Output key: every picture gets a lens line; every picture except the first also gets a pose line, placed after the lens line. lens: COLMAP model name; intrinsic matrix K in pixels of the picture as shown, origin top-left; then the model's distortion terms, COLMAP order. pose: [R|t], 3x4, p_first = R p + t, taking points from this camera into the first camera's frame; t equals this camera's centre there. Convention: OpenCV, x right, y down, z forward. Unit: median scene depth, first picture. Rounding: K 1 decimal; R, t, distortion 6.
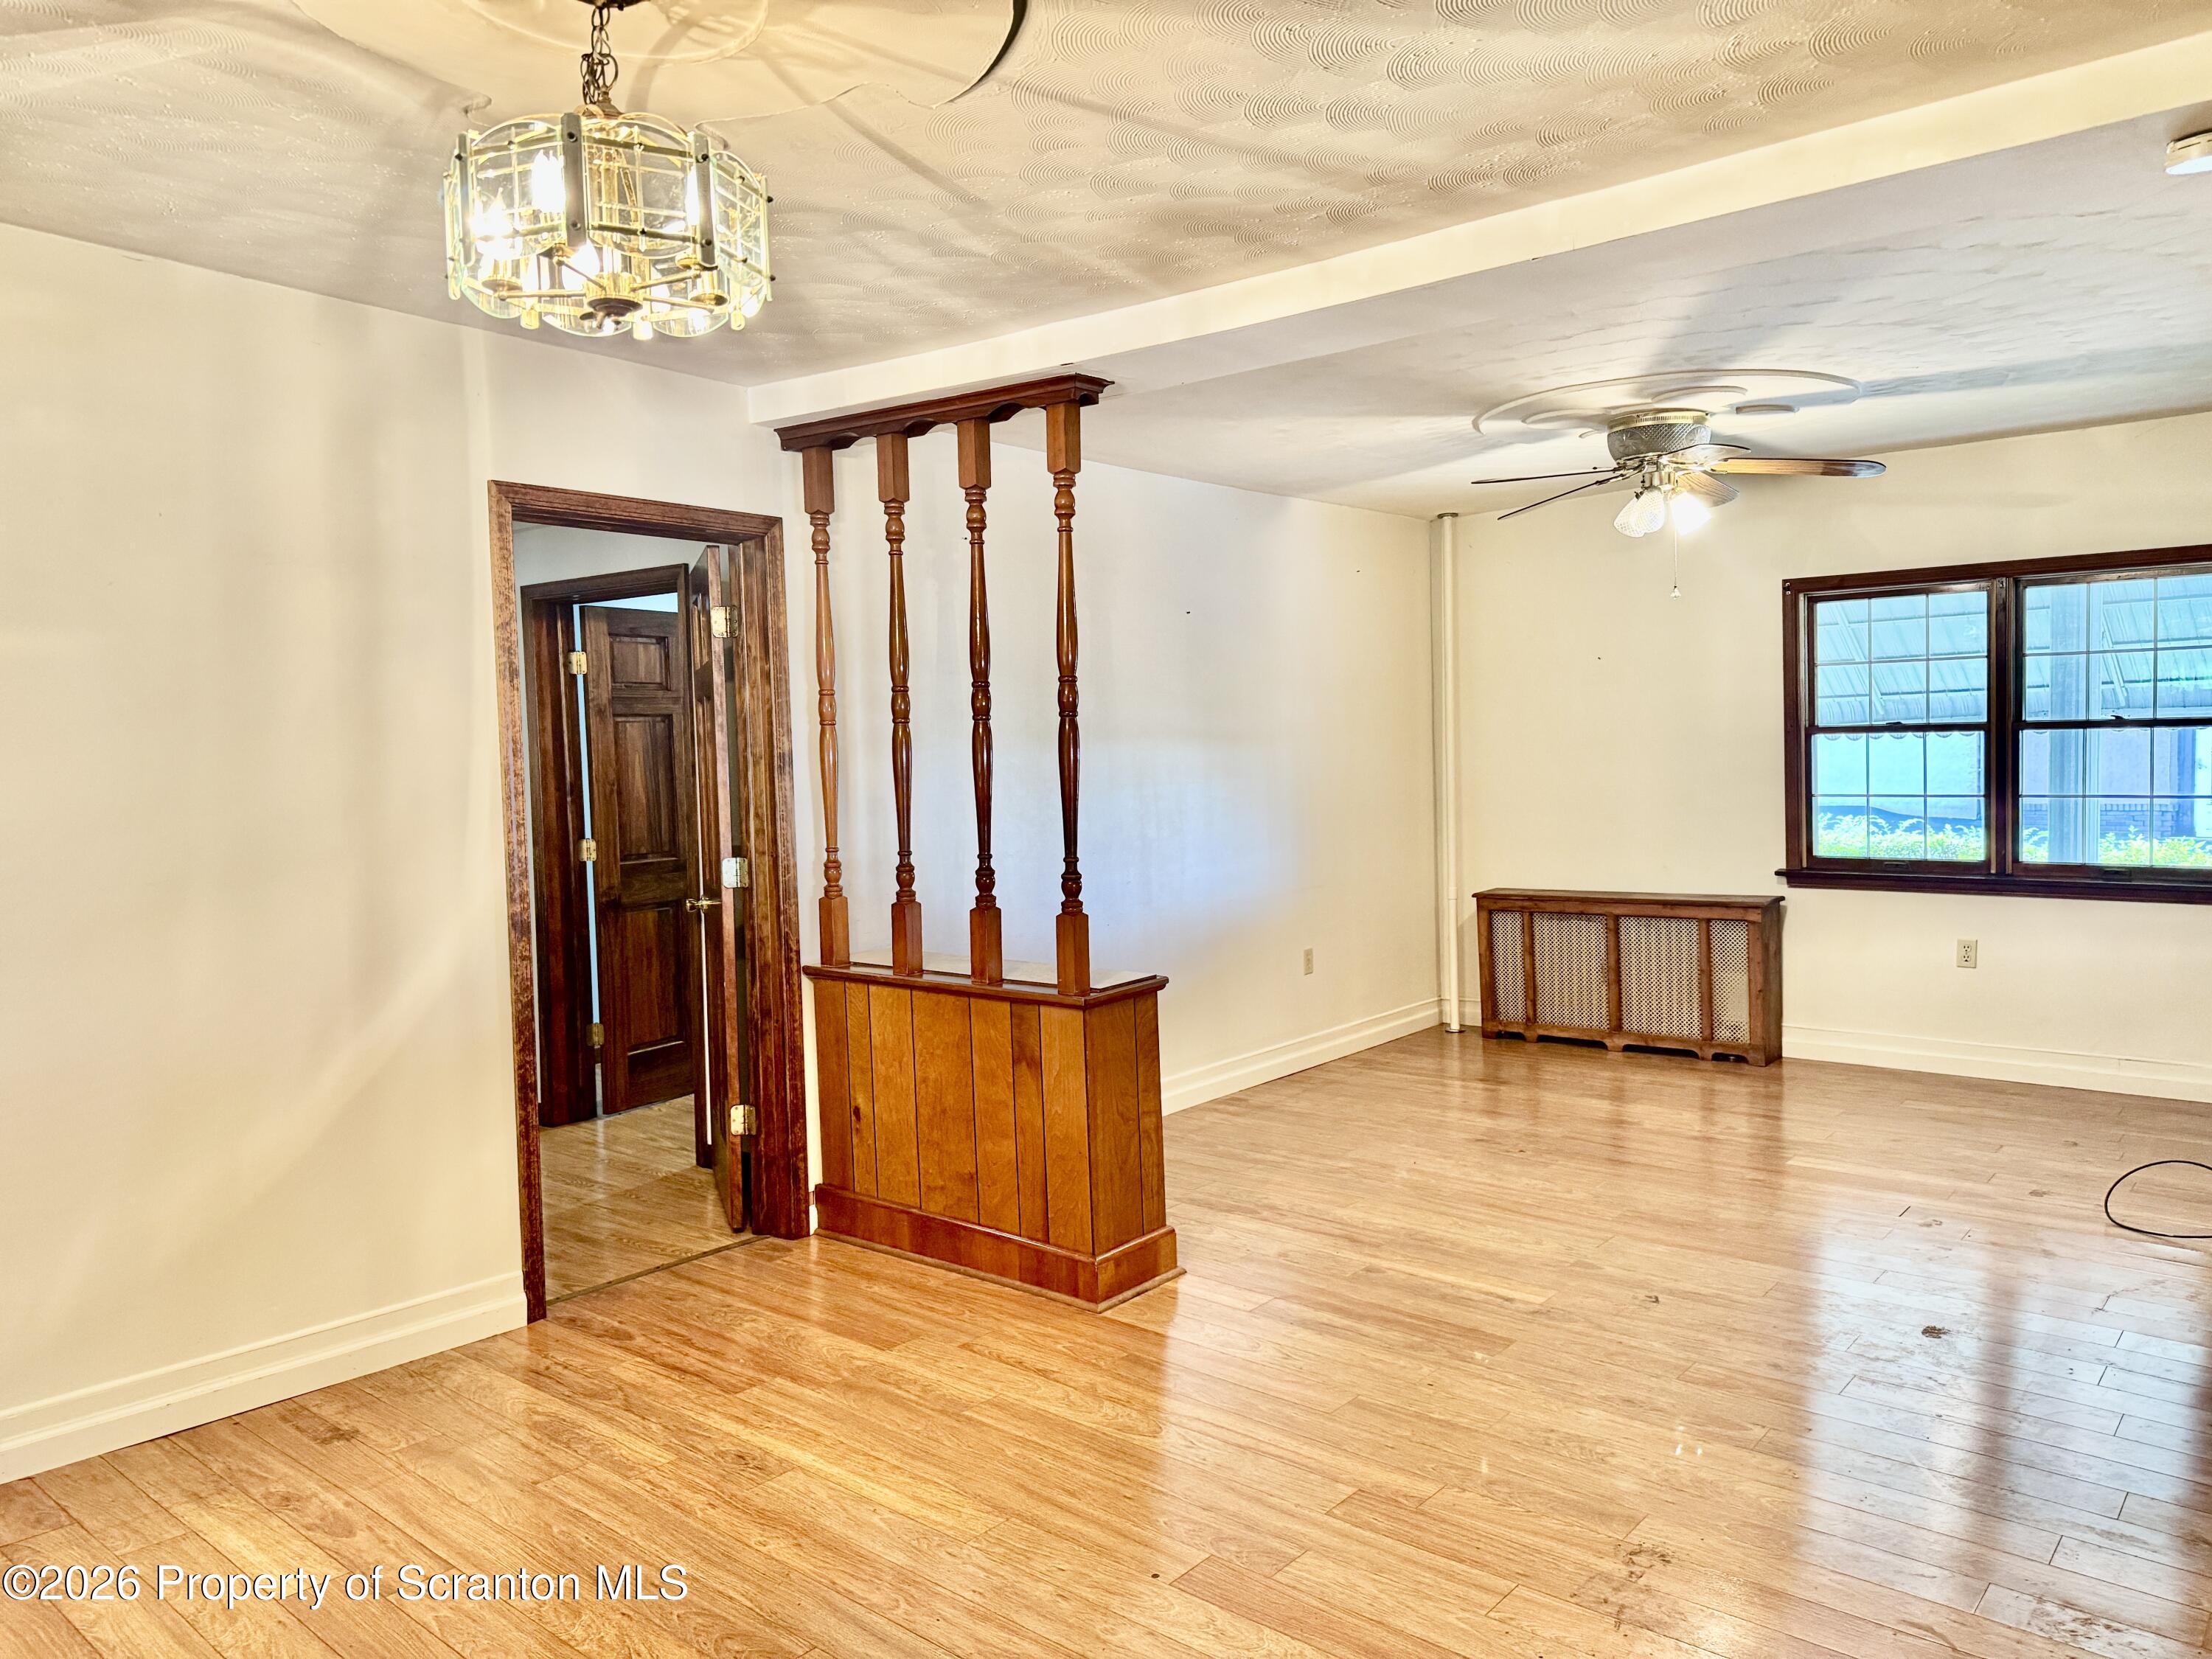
lens RADIAL K [[1556.5, 0, 1102.6], [0, 1556.5, 818.0], [0, 0, 1]] dist [0.115863, -0.150529]
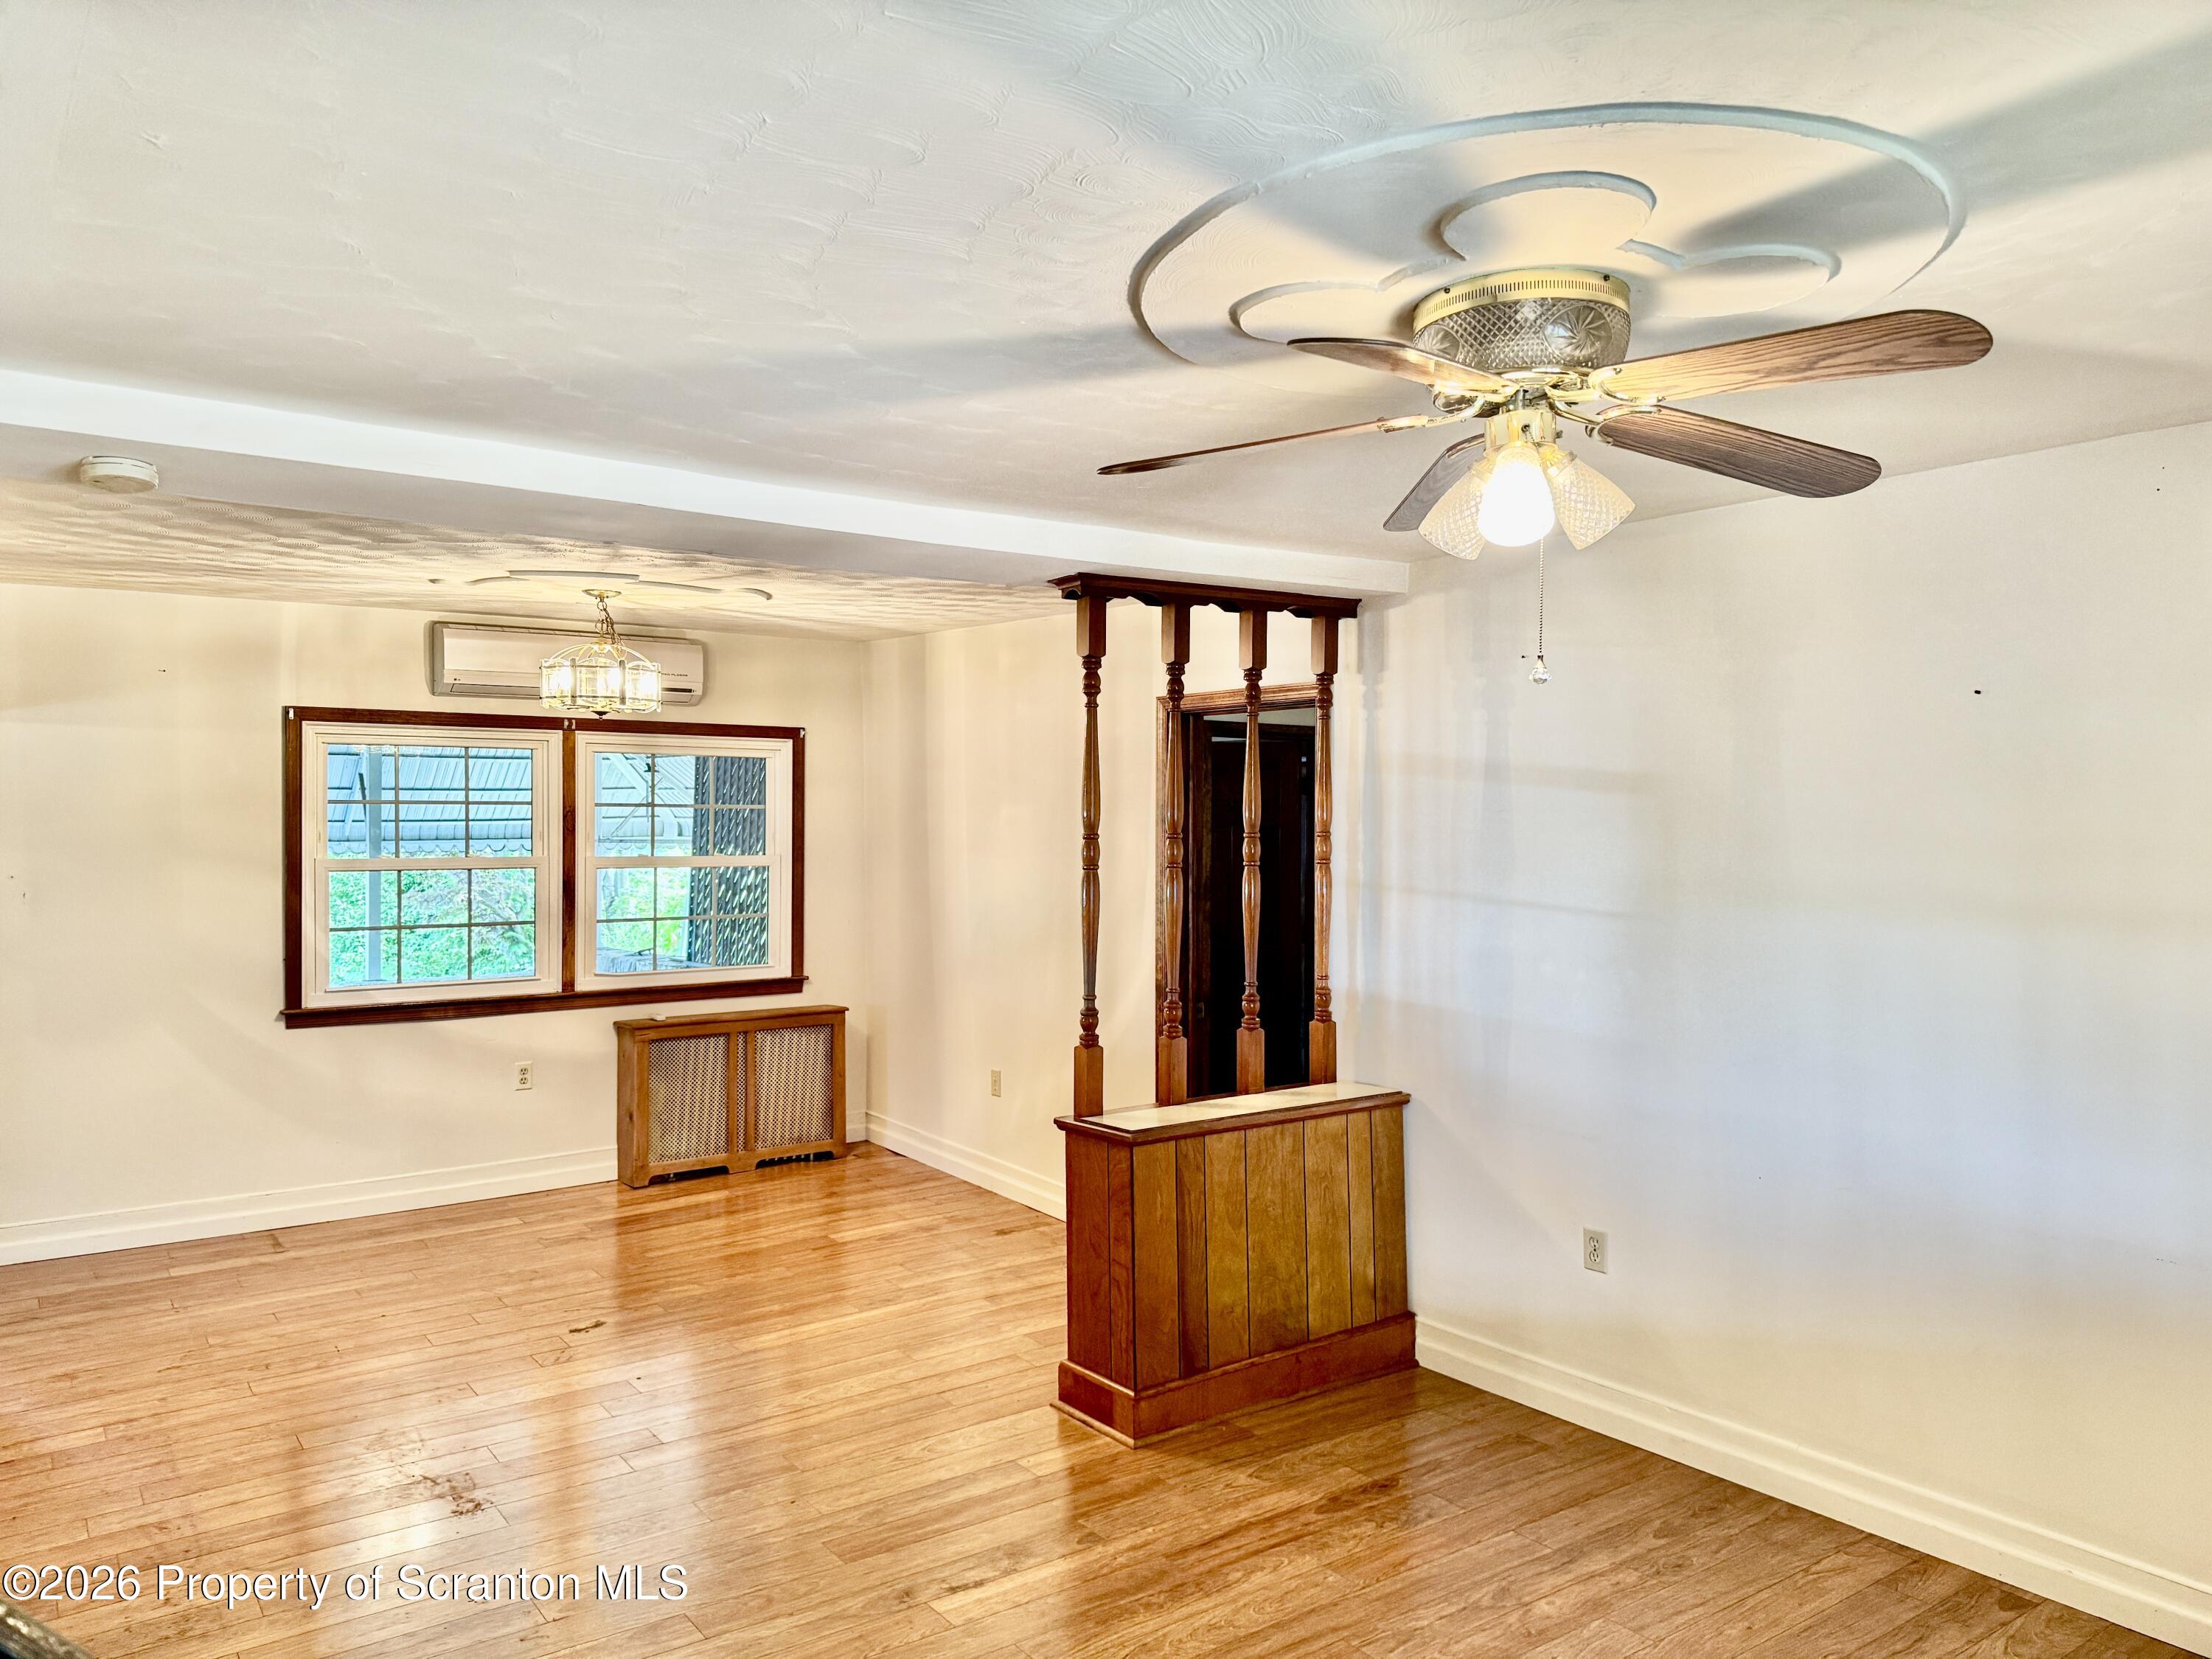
lens RADIAL K [[1556.5, 0, 1102.6], [0, 1556.5, 818.0], [0, 0, 1]] dist [0.115863, -0.150529]
pose [[-0.246972, 0.020964, -0.968796, 1.075228], [-0.043952, 0.998495, 0.032811, -0.143393], [0.968025, 0.050684, -0.245679, 1.291638]]
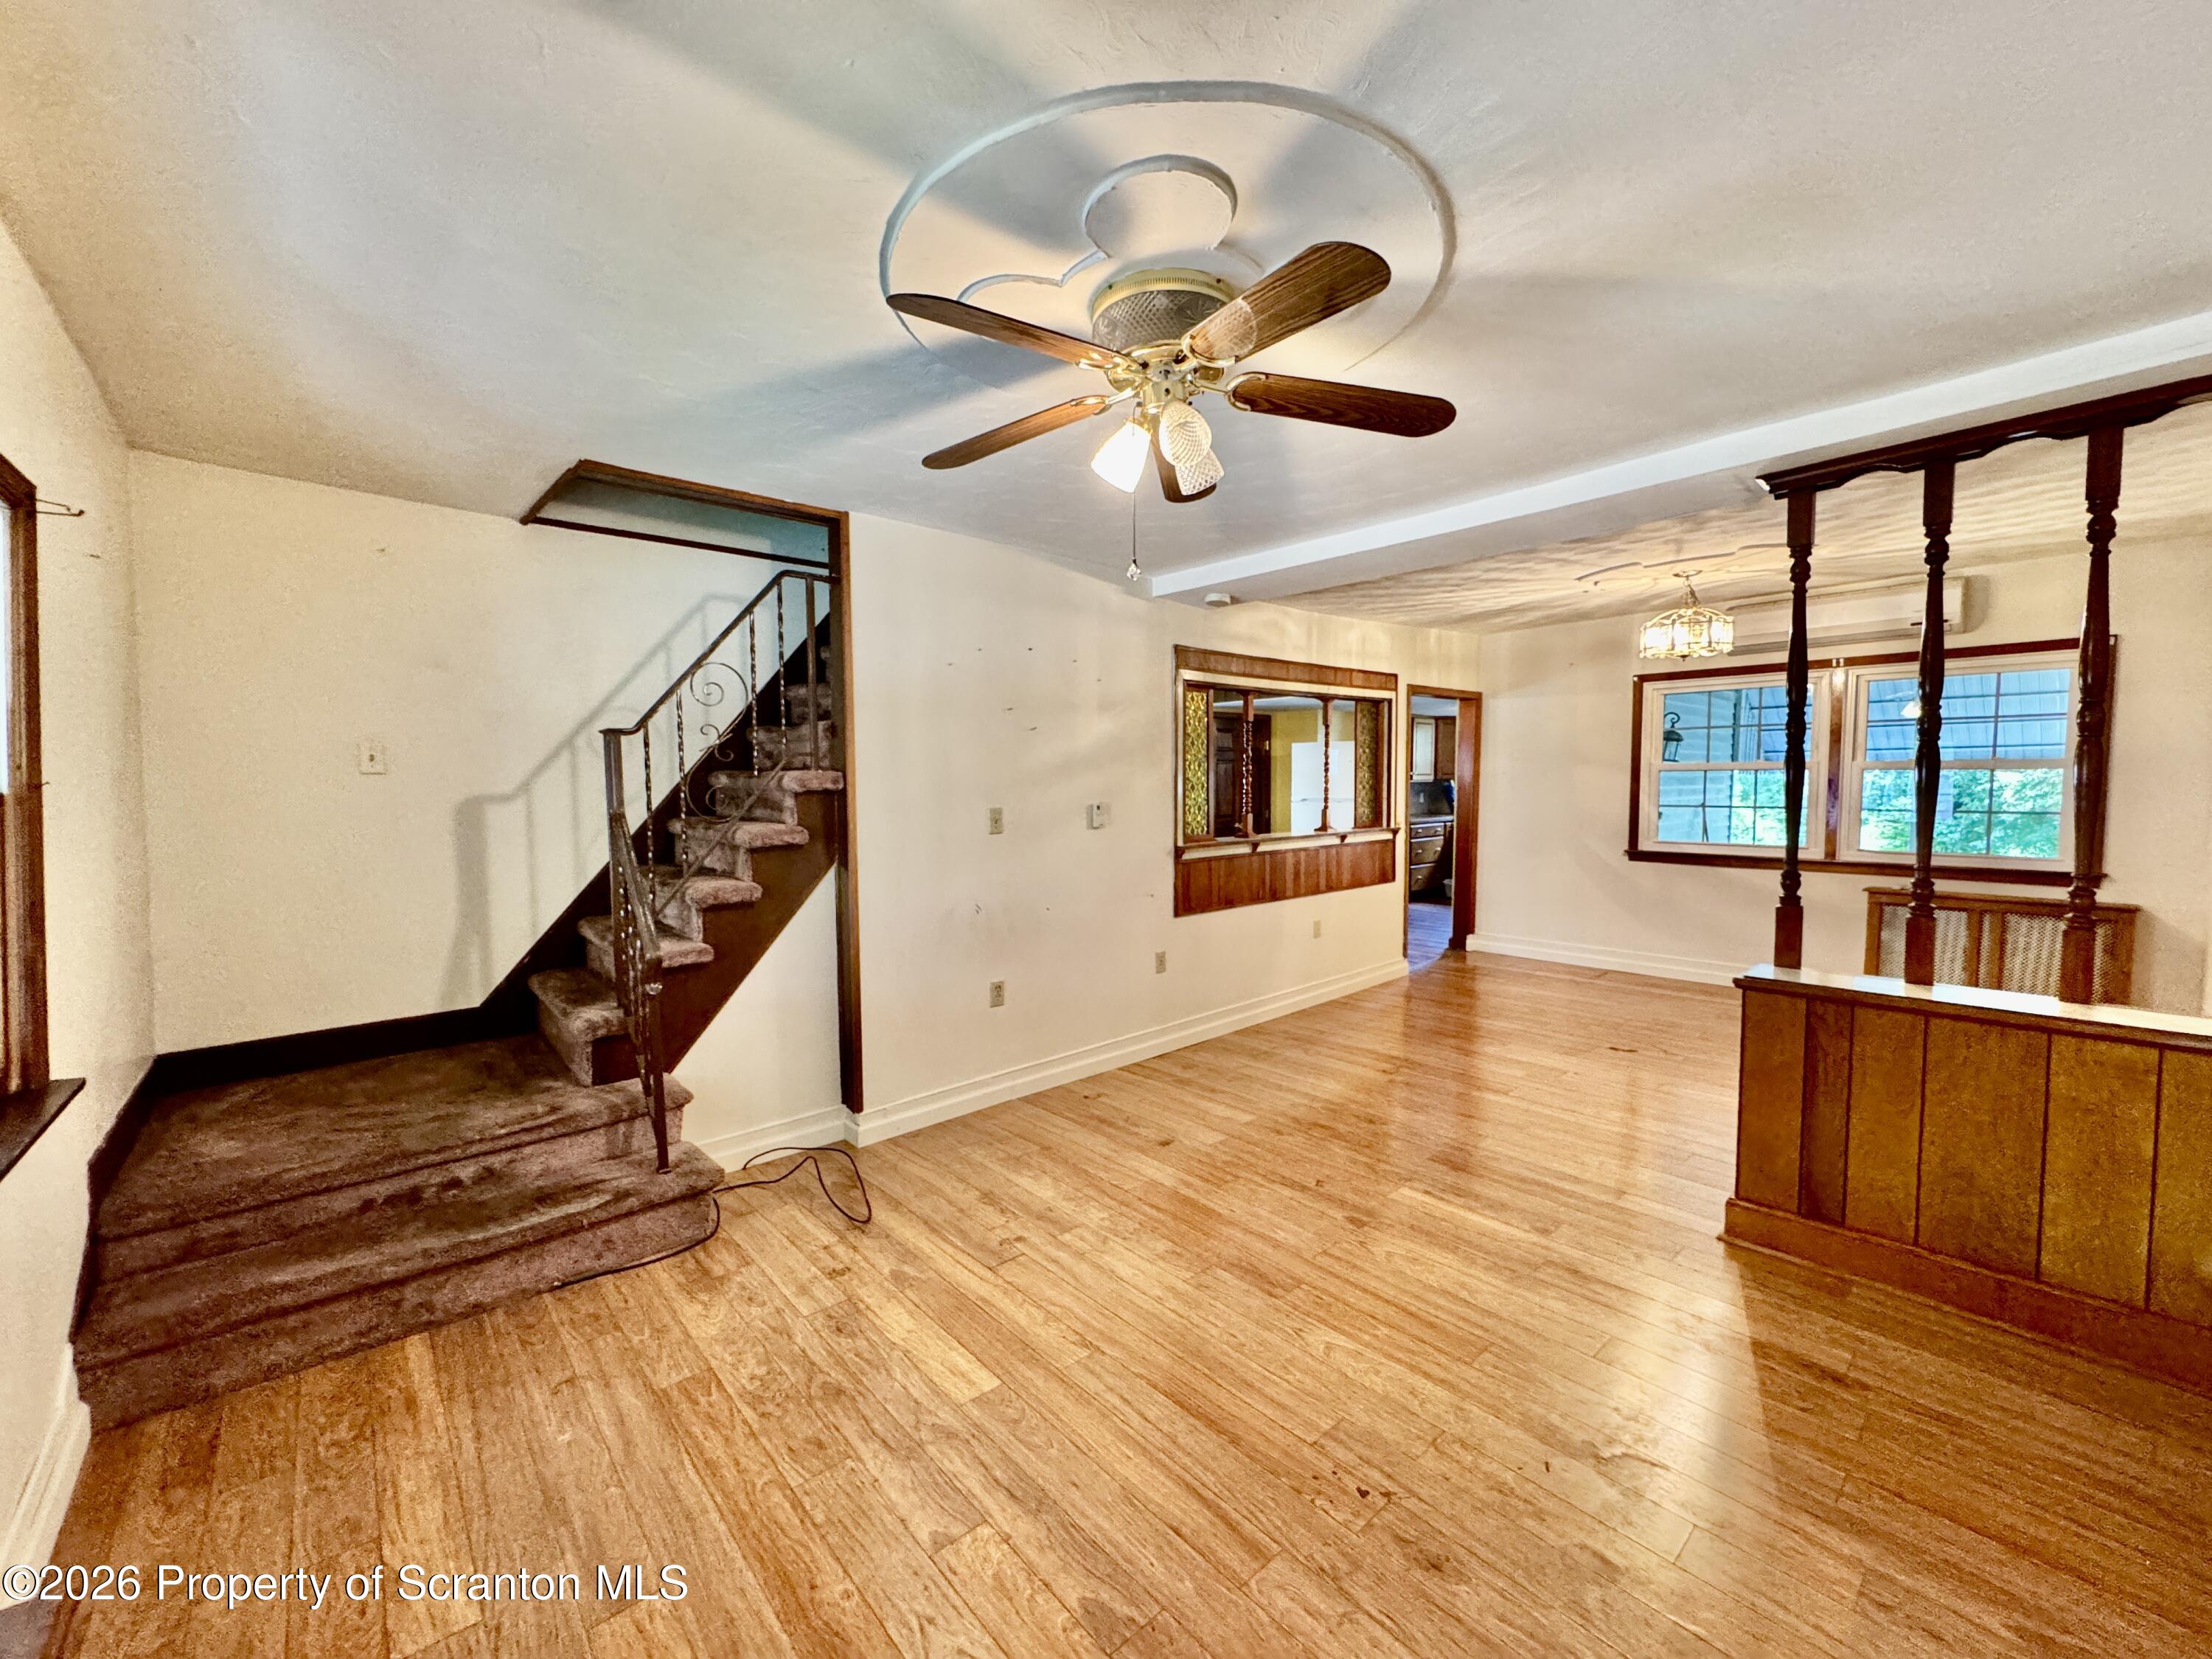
lens RADIAL K [[887.2, 0, 1106.0], [0, 887.2, 829.5], [0, 0, 1]] dist [0.002082, 0.000047]
pose [[-0.989316, 0.021321, 0.144220, 0.421385], [0.036936, 0.993629, 0.106479, -0.098705], [-0.141031, 0.110669, -0.983800, 1.791374]]
